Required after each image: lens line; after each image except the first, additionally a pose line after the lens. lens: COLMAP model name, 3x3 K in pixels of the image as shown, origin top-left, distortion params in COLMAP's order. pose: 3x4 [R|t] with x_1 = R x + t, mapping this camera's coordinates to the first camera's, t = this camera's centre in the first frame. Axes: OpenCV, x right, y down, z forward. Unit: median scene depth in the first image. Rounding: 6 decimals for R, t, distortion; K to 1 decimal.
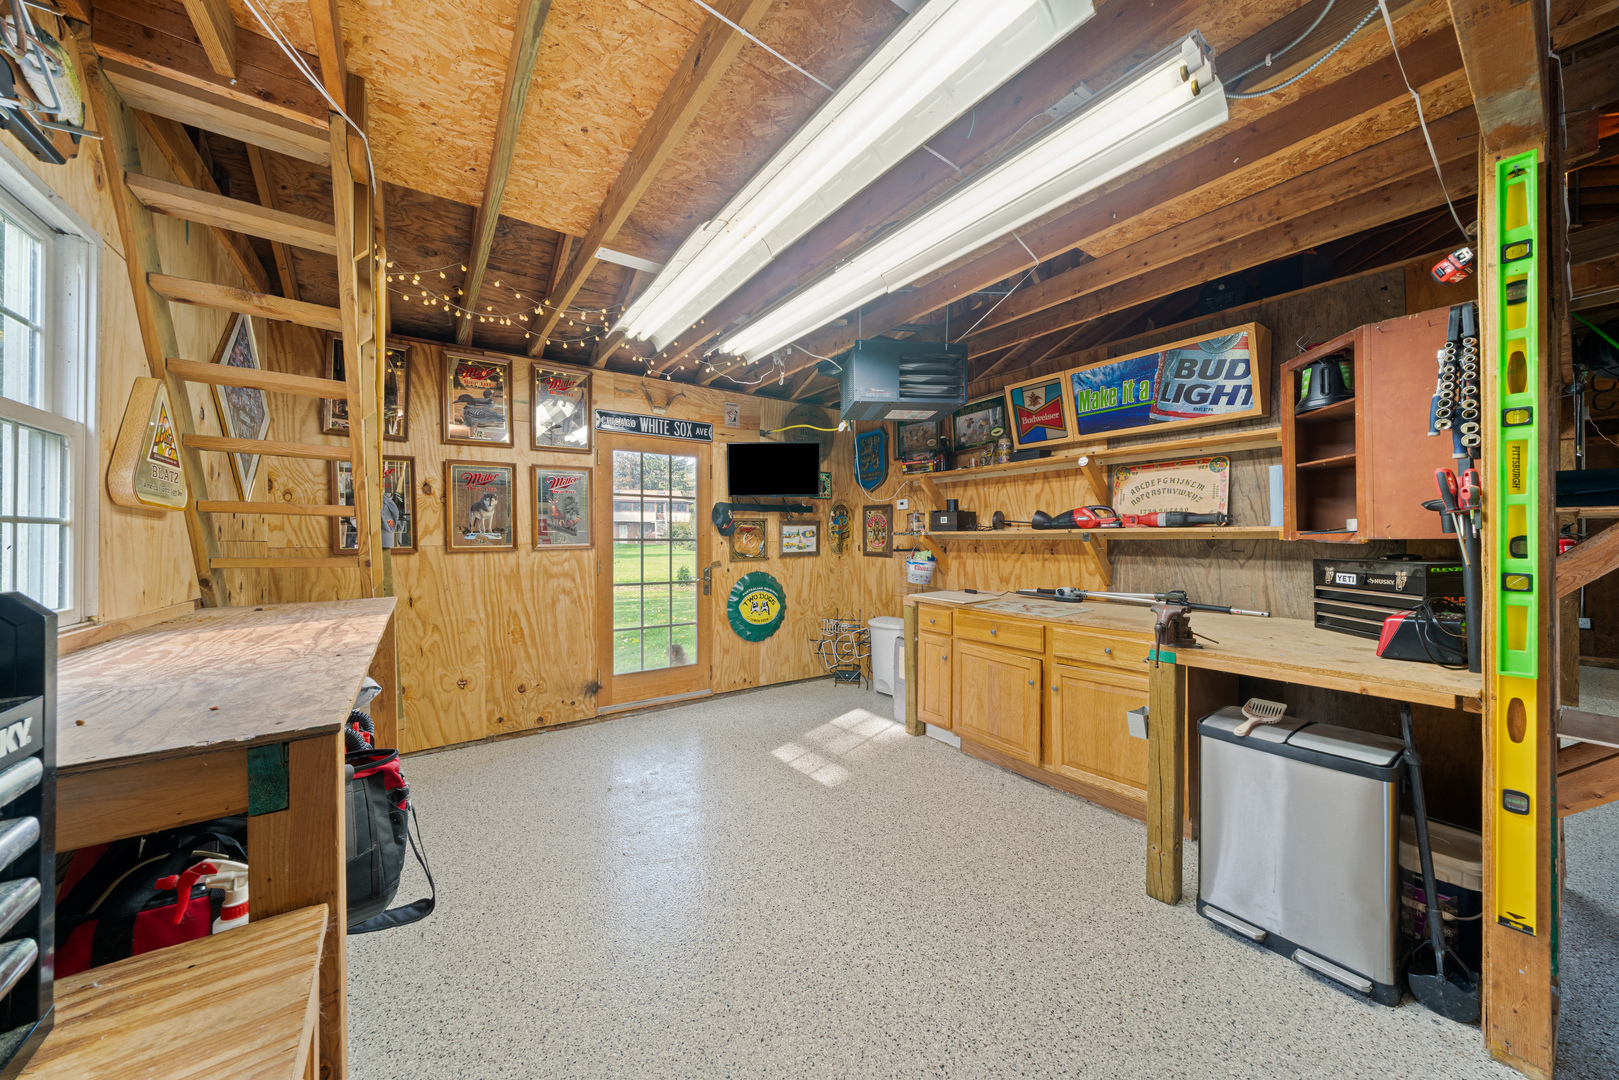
lens RADIAL K [[553.5, 0, 815.7], [0, 553.5, 539.6], [0, 0, 1]] dist [-0.004499, -0.000219]
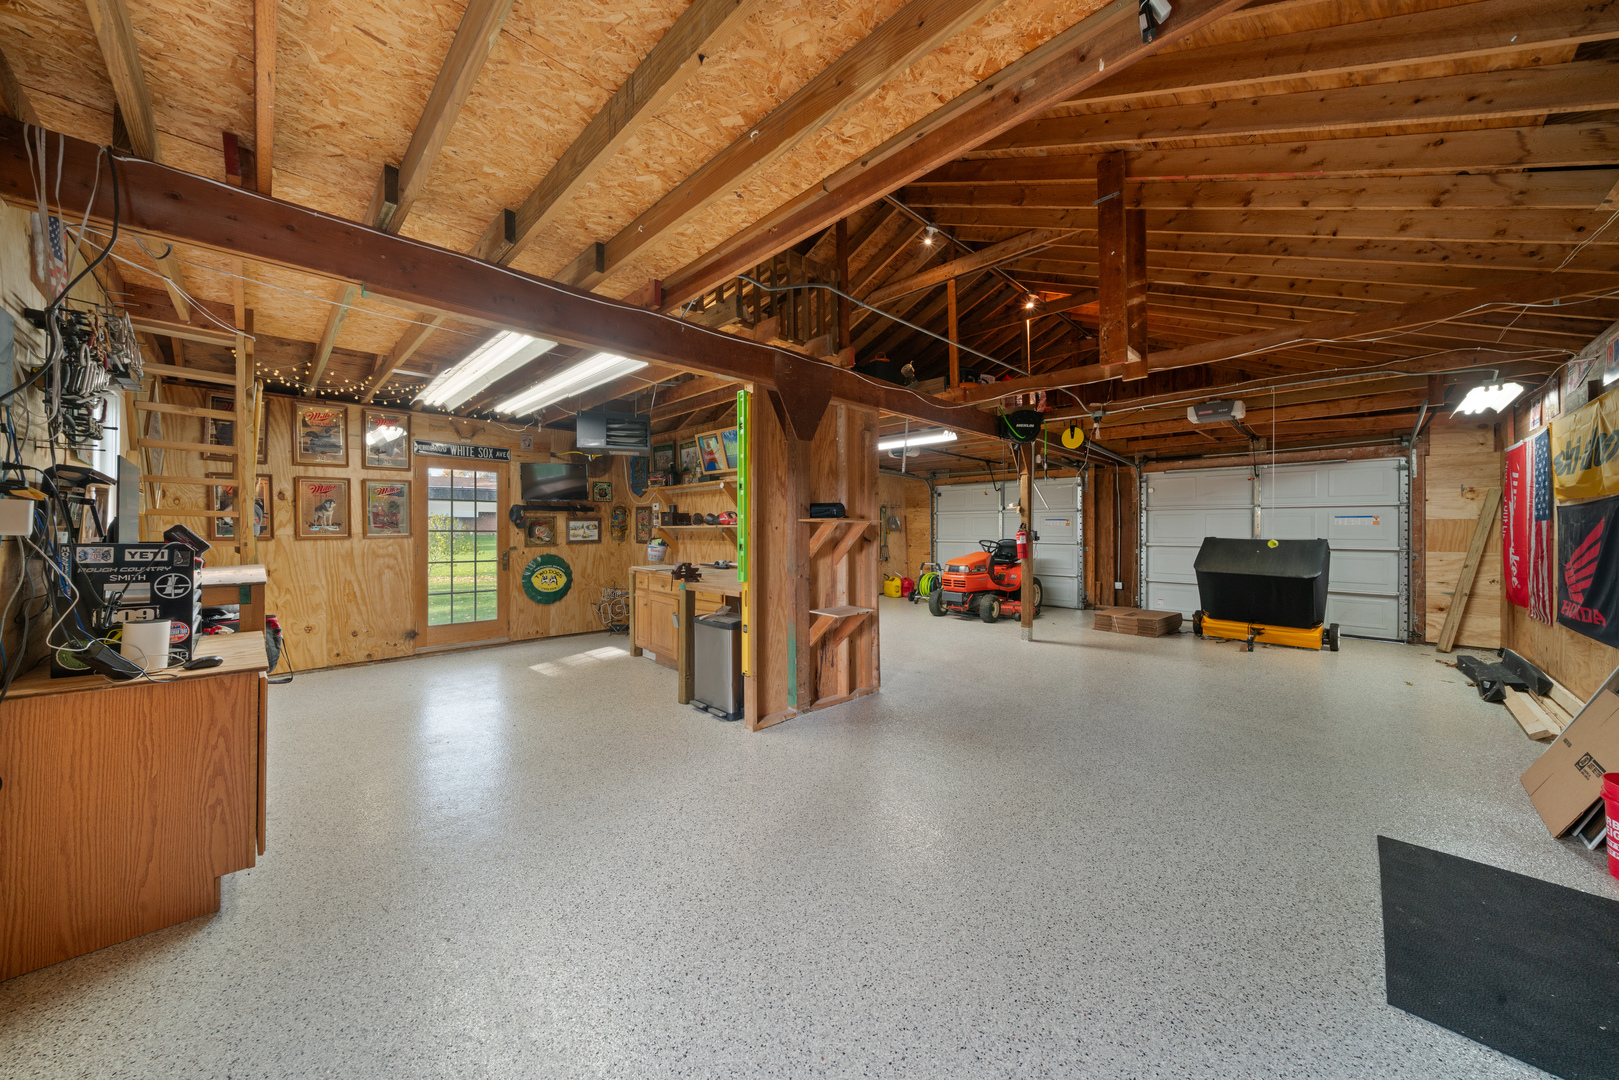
lens RADIAL K [[553.5, 0, 807.0], [0, 553.5, 530.9], [0, 0, 1]] dist [-0.004499, -0.000219]
pose [[0.986864, 0.002343, 0.161536, 0.398013], [-0.002229, 0.999997, -0.000884, -0.000819], [-0.161538, 0.000512, 0.986866, -0.609207]]
